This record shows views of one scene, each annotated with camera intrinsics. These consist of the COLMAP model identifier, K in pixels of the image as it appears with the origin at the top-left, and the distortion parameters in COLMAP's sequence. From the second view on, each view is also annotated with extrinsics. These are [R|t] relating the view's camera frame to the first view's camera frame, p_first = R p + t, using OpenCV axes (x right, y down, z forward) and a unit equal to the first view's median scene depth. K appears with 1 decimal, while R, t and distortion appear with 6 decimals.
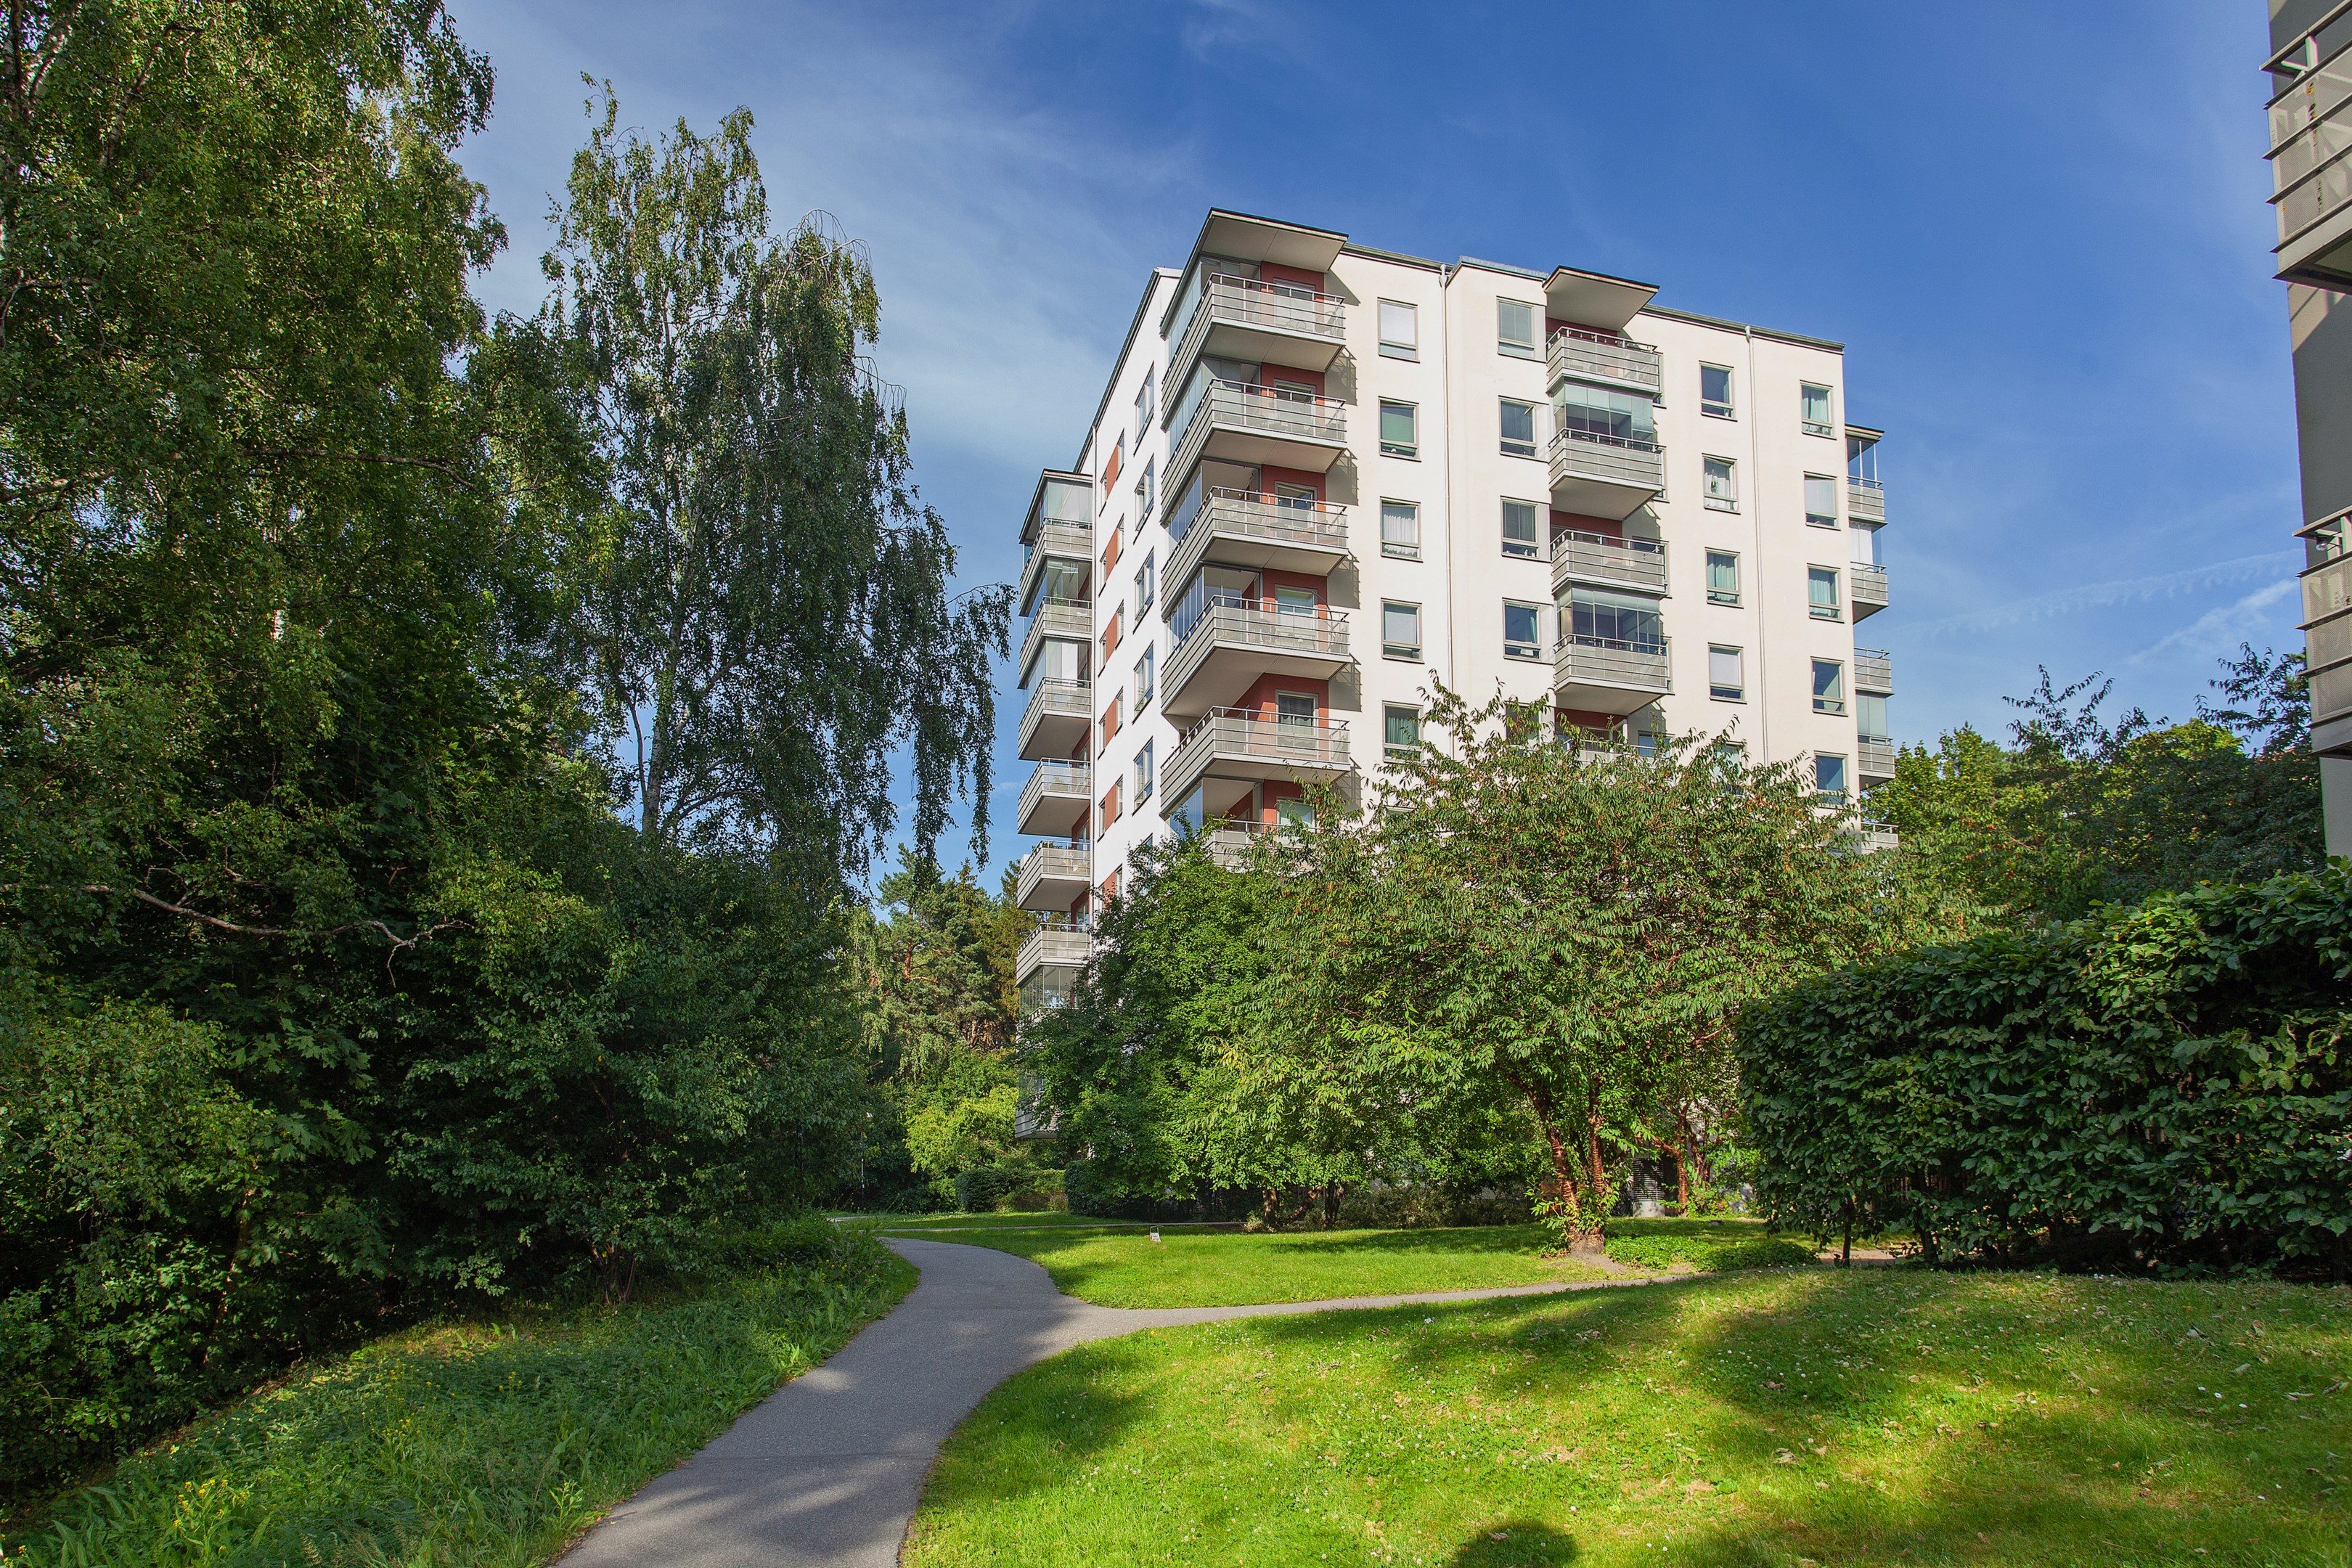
lens RADIAL K [[1447.1, 0, 1176.0], [0, 1447.1, 784.0], [0, 0, 1]] dist [-0.000998, 0.000174]
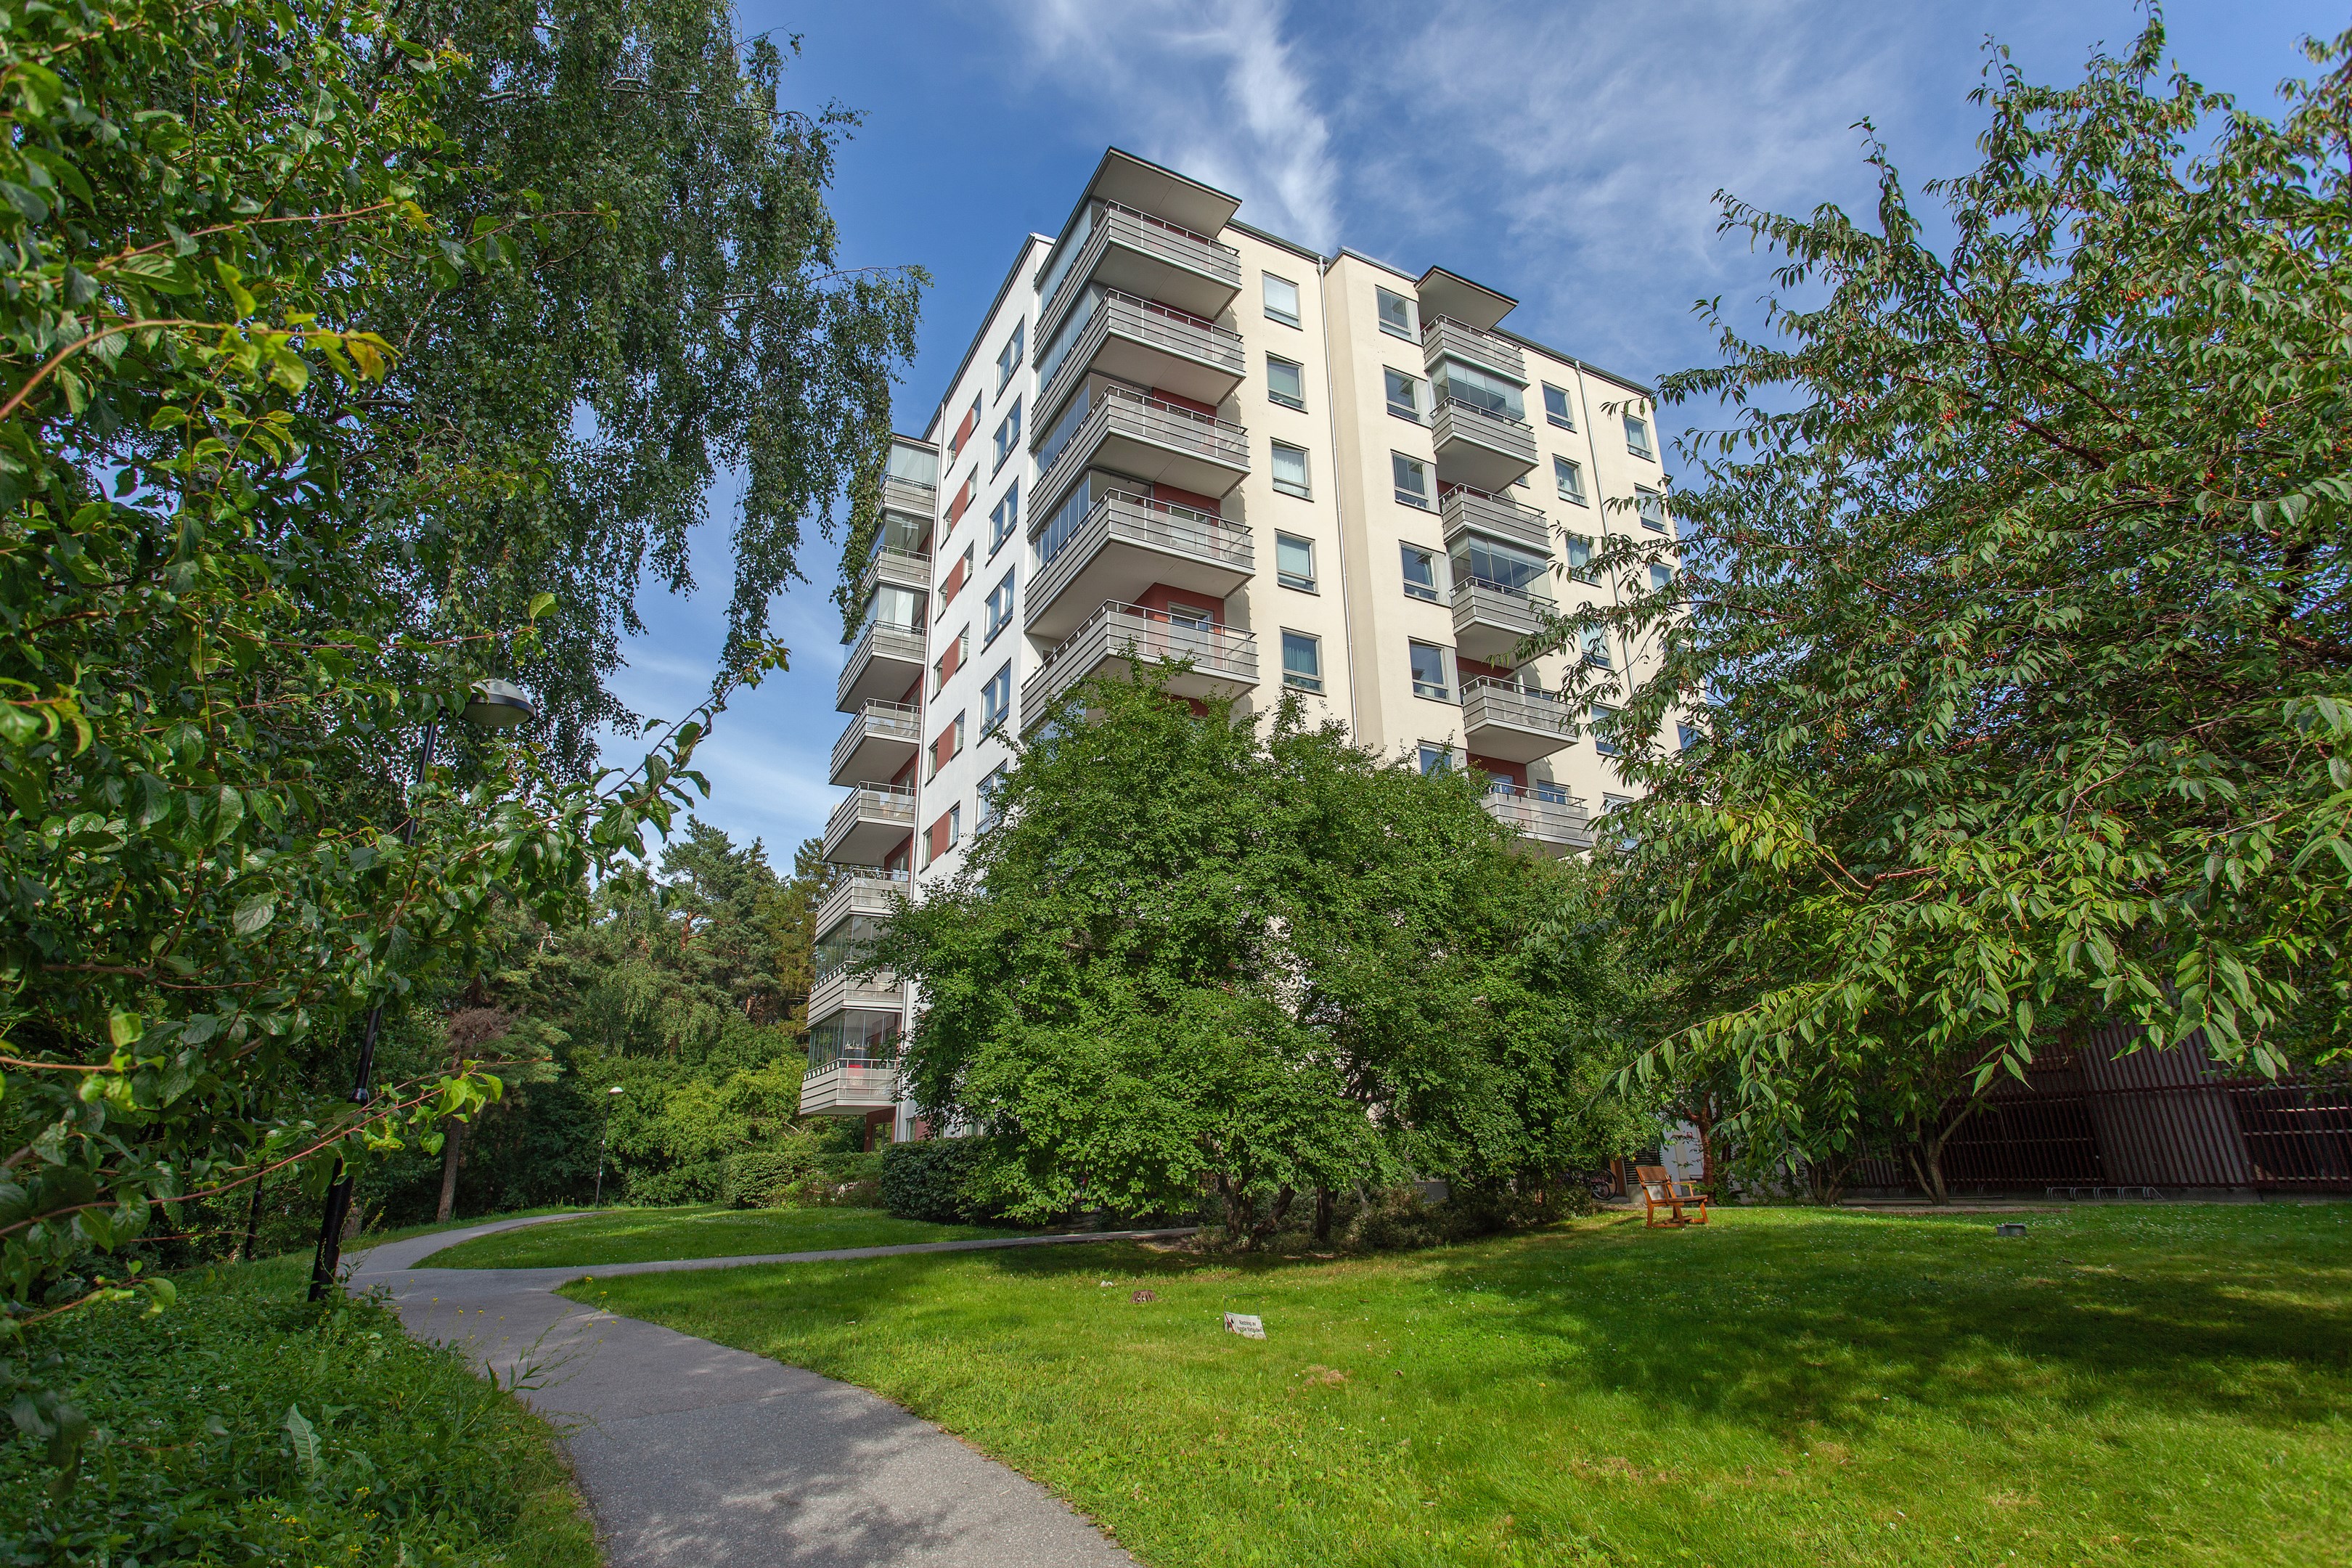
lens RADIAL K [[968.1, 0, 1176.0], [0, 968.1, 784.0], [0, 0, 1]] dist [-0.002644, -0.000078]
pose [[0.959710, 0.085939, 0.267526, -0.072017], [-0.059991, 0.992796, -0.103713, 0.101616], [-0.274512, 0.083486, 0.957953, 0.393652]]
